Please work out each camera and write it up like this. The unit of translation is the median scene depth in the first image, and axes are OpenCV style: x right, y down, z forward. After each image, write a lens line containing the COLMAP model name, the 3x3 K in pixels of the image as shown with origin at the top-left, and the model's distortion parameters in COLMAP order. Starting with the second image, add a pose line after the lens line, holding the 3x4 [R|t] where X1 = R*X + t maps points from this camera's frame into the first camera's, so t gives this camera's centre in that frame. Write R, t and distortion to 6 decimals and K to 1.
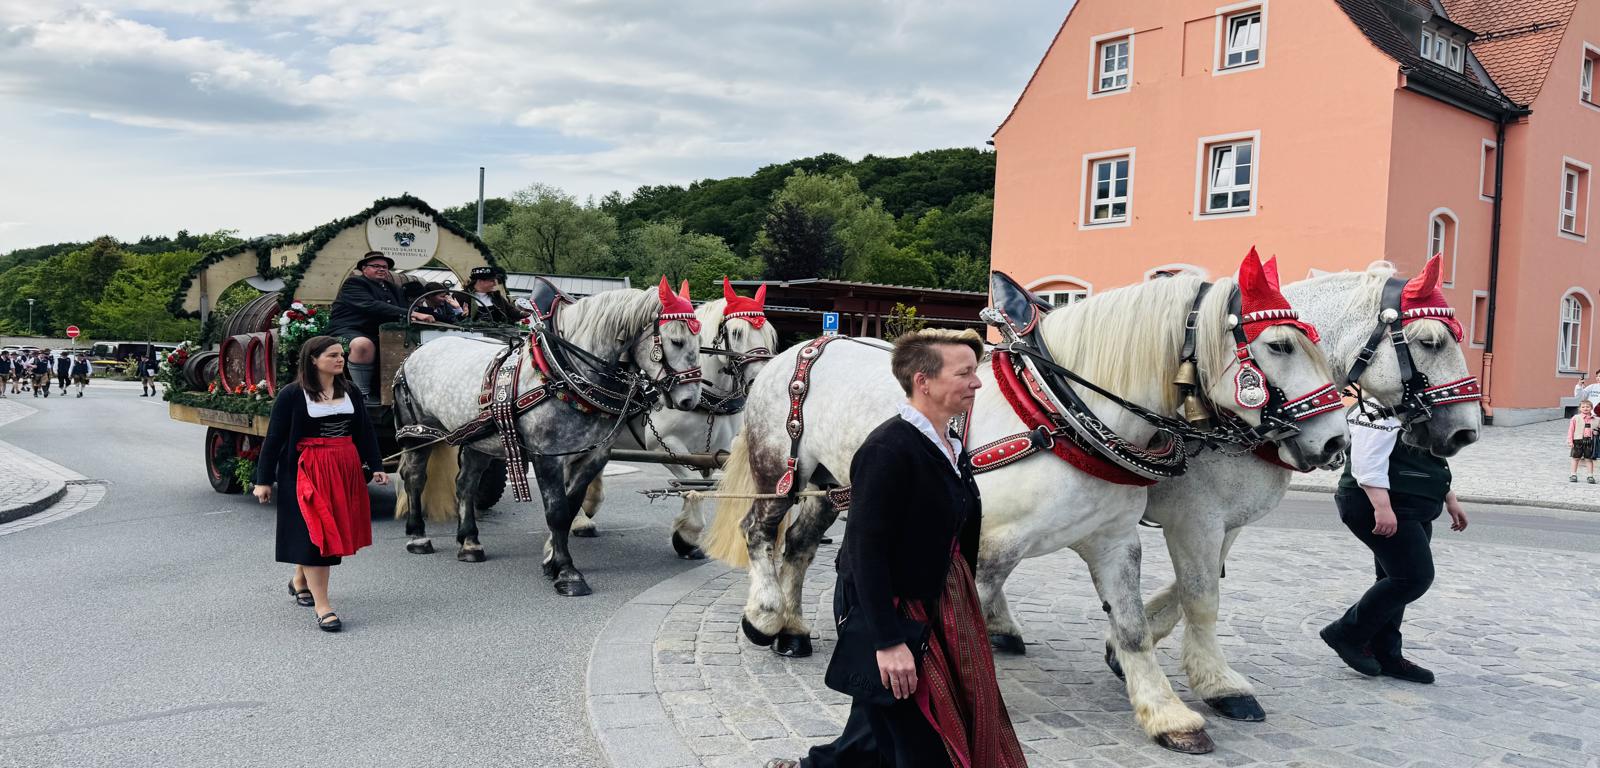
lens RADIAL K [[1181.3, 0, 808.1], [0, 1181.3, 399.0], [0, 0, 1]] dist [0.076758, -0.106245]
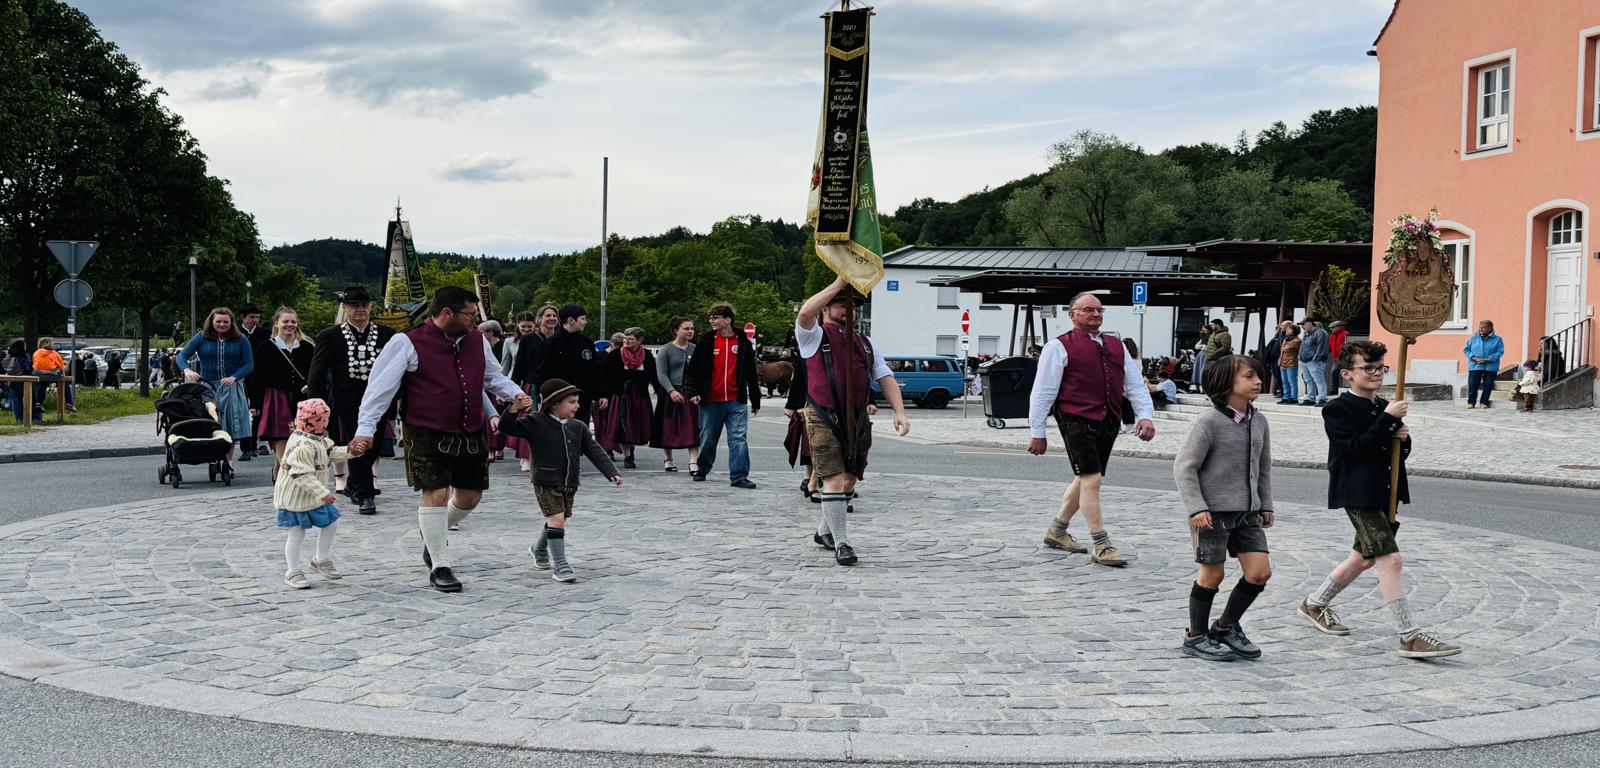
lens RADIAL K [[1609.1, 0, 801.7], [0, 1609.1, 410.6], [0, 0, 1]] dist [0.063787, 0.000000]
pose [[0.896975, -0.003445, -0.442068, 0.322858], [0.002319, 0.999993, -0.003086, 0.020813], [0.442075, 0.001743, 0.896976, -0.127534]]
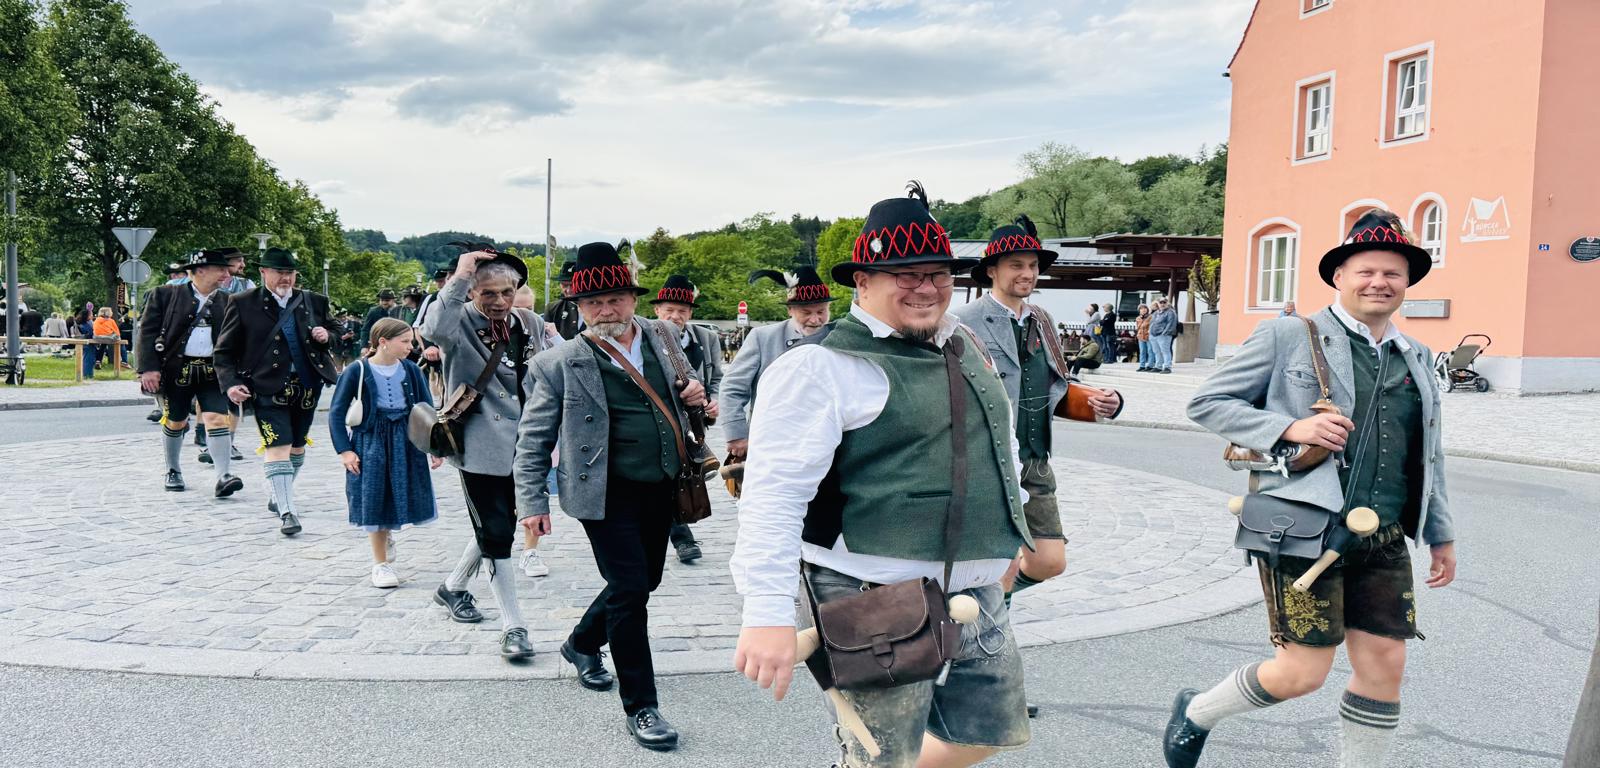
lens RADIAL K [[1324.0, 0, 803.9], [0, 1324.0, 415.9], [0, 0, 1]] dist [0.099654, -0.156813]
pose [[0.886157, 0.017634, -0.463049, 0.389672], [-0.005543, 0.999608, 0.027459, 0.021614], [0.463352, -0.021766, 0.885907, -0.077382]]
